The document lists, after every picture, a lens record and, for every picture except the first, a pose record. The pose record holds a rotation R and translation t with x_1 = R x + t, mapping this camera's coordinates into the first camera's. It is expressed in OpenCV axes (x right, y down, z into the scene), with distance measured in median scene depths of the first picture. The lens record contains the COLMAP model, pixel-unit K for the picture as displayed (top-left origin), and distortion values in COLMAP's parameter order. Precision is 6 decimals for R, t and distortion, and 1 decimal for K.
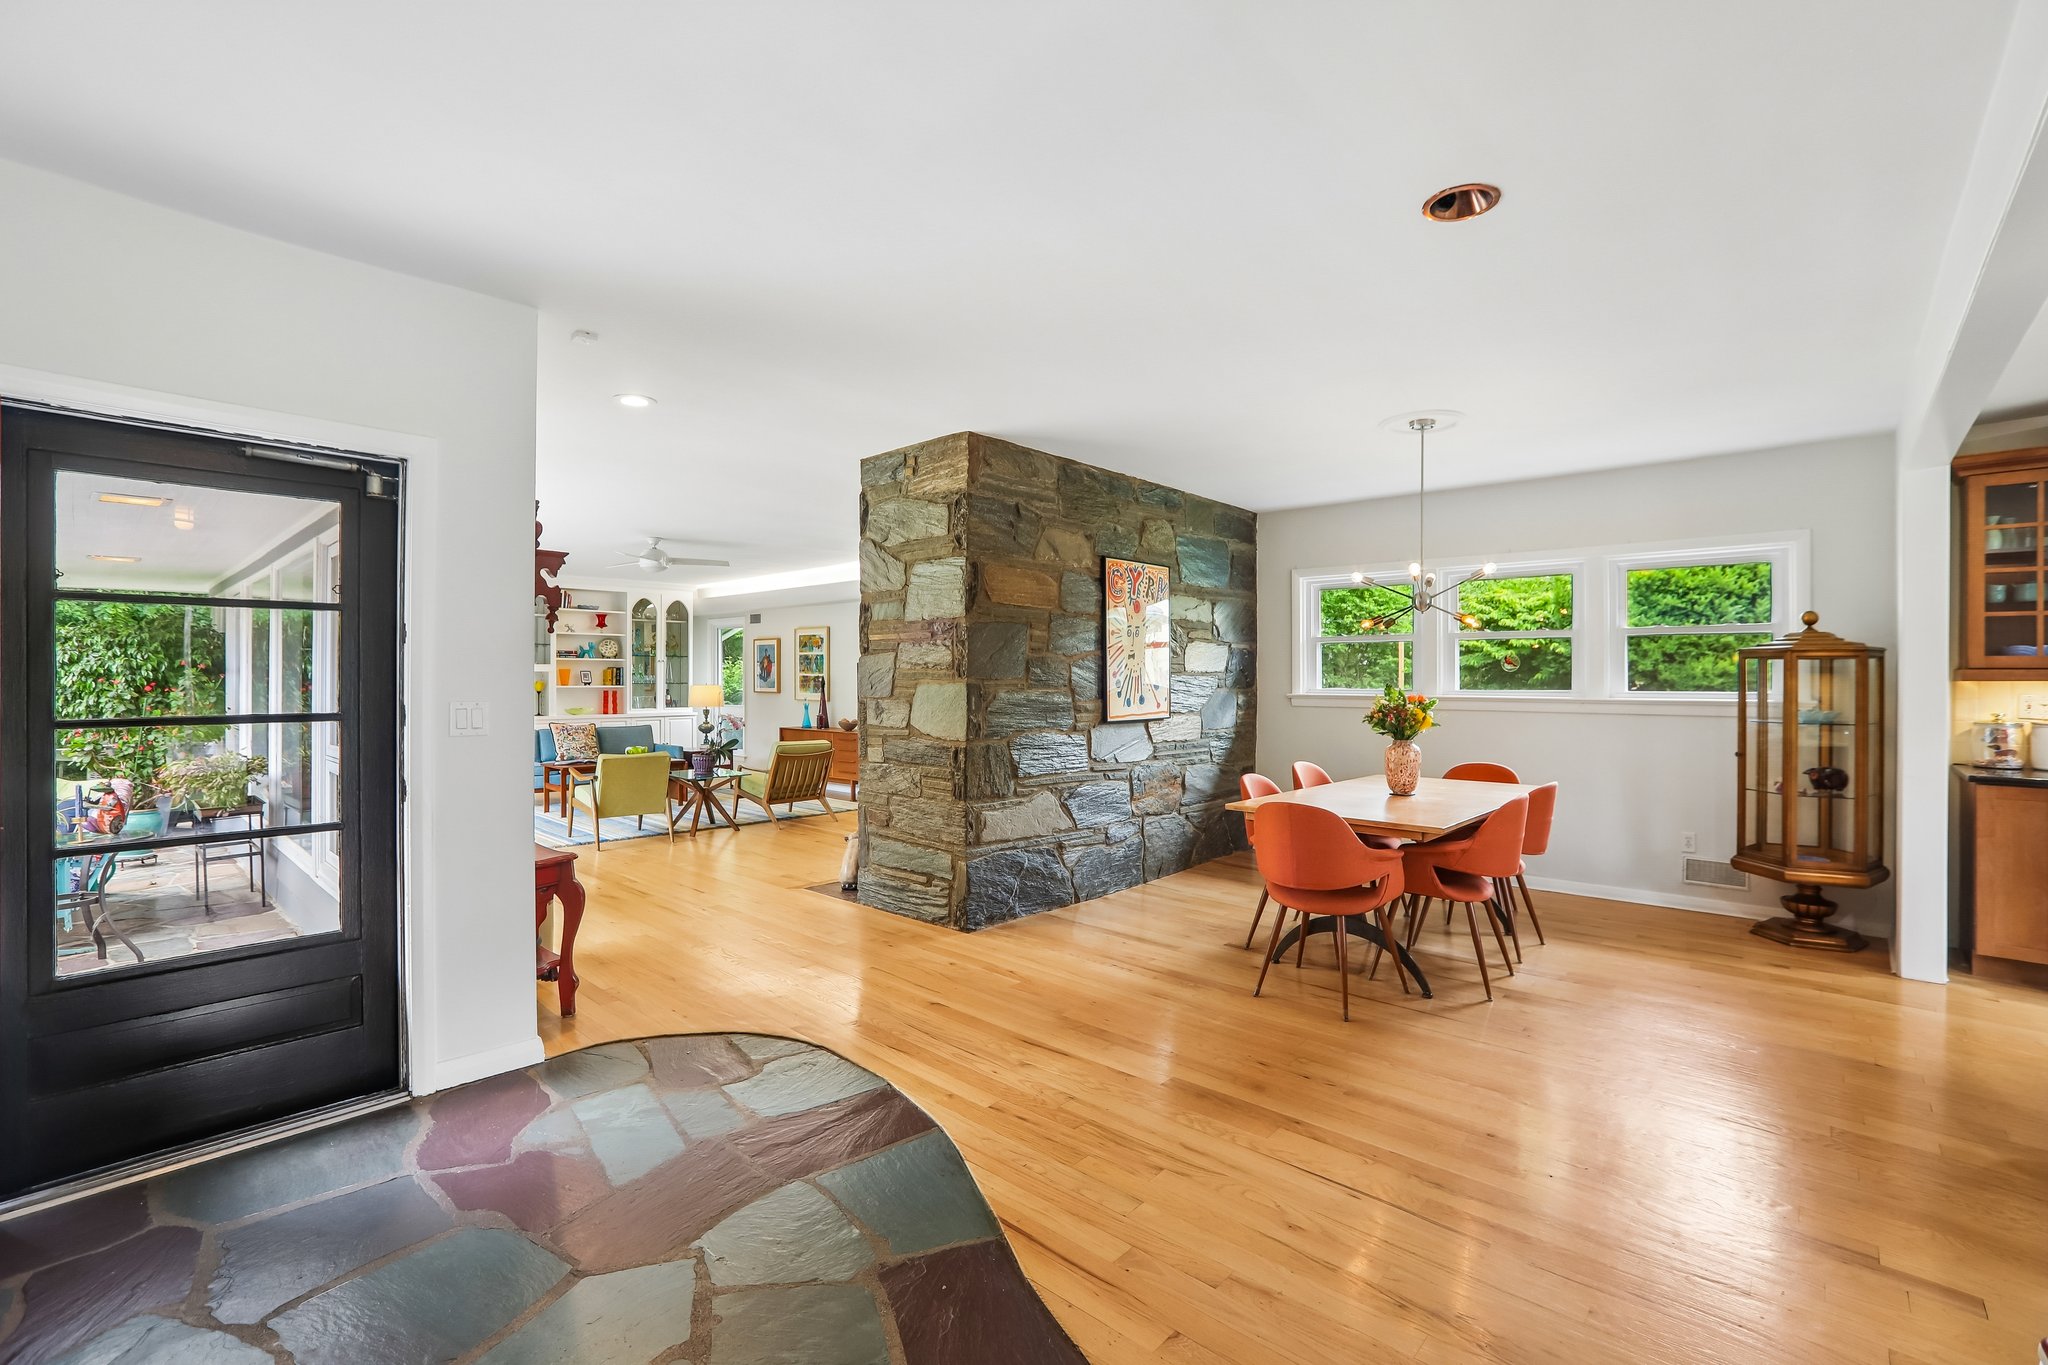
lens RADIAL K [[893.0, 0, 1026.9], [0, 893.0, 684.9], [0, 0, 1]] dist [-0.041817, 0.010697]
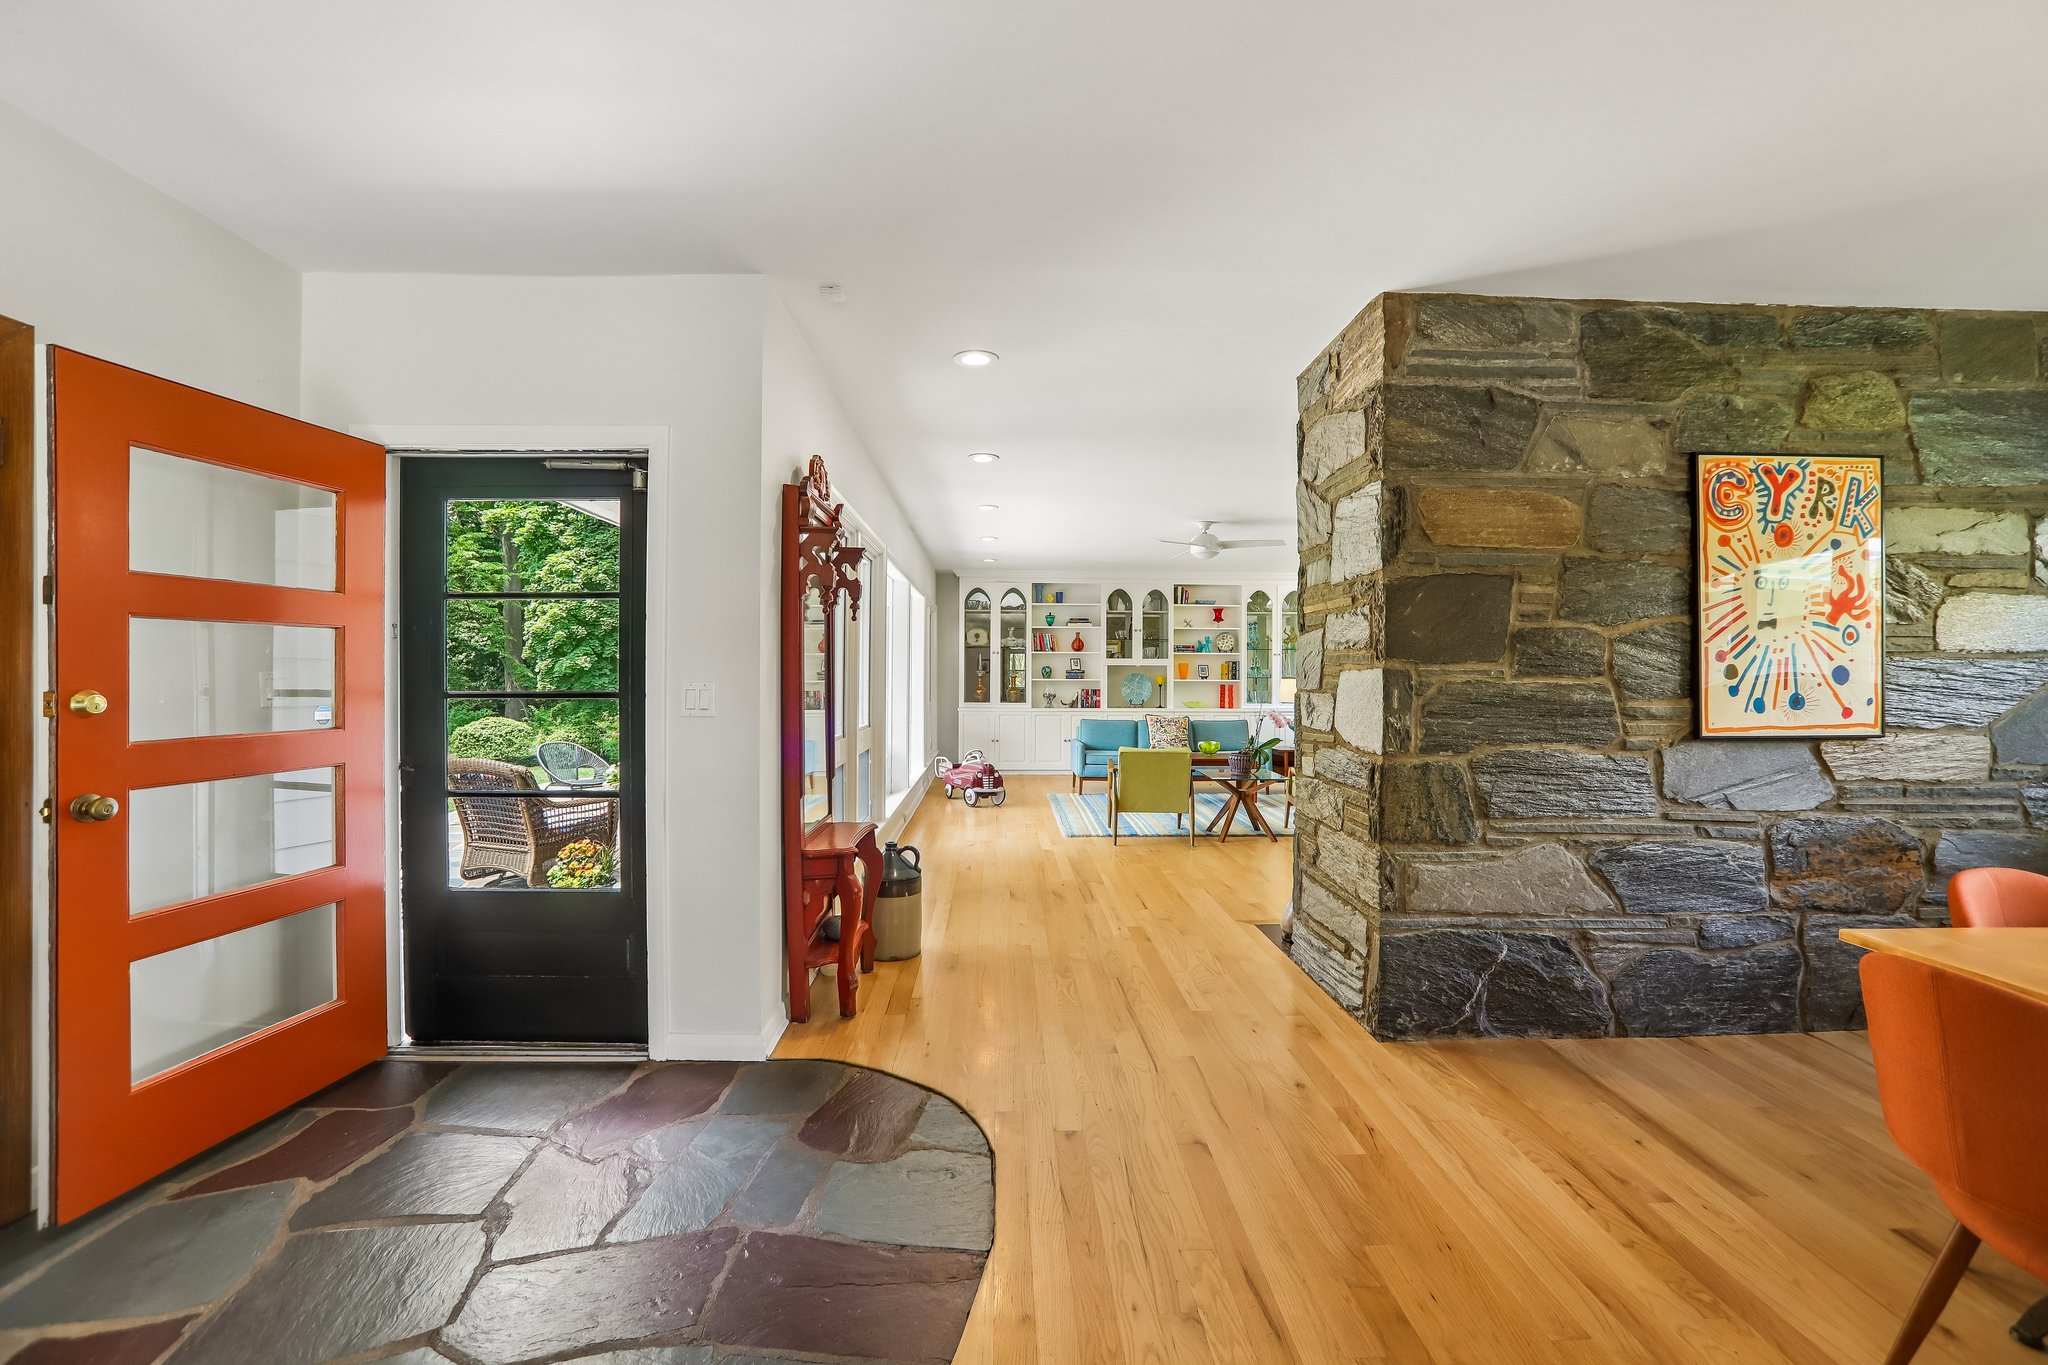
lens RADIAL K [[893.0, 0, 1023.5], [0, 893.0, 678.5], [0, 0, 1]] dist [-0.041817, 0.010697]
pose [[0.703608, 0.003261, -0.710581, 0.123921], [-0.007052, 0.999972, -0.002395, 0.005144], [0.710554, 0.006696, 0.703611, 0.196459]]
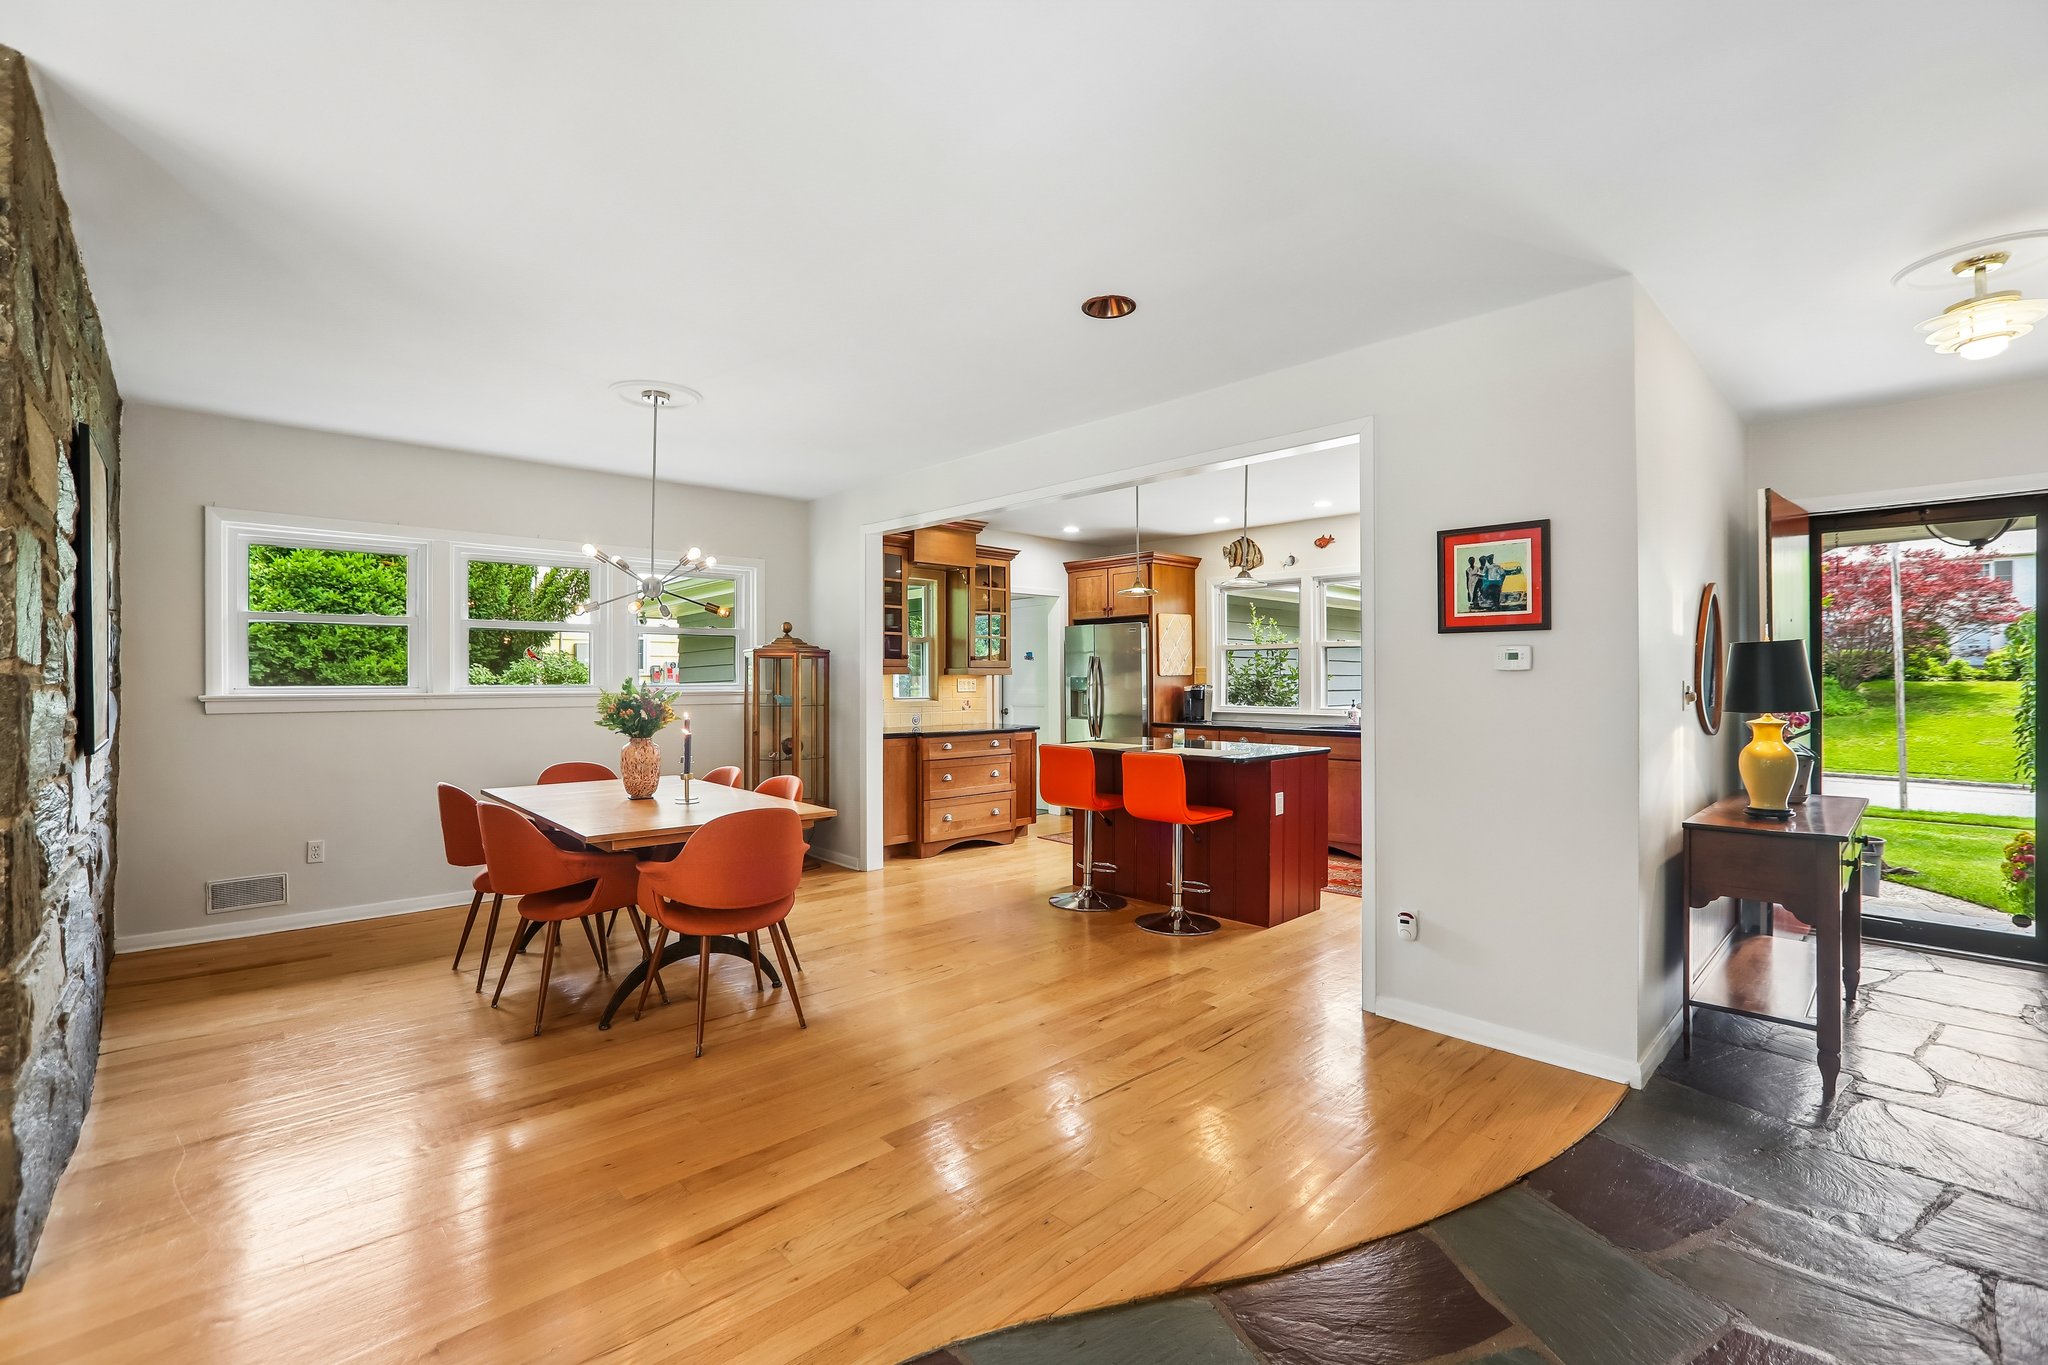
lens RADIAL K [[893.0, 0, 1014.4], [0, 893.0, 676.5], [0, 0, 1]] dist [-0.041817, 0.010697]
pose [[0.067646, 0.003143, 0.997704, -0.250944], [0.008891, 0.999953, -0.003753, 0.003429], [-0.997670, 0.009125, 0.067615, 0.306735]]
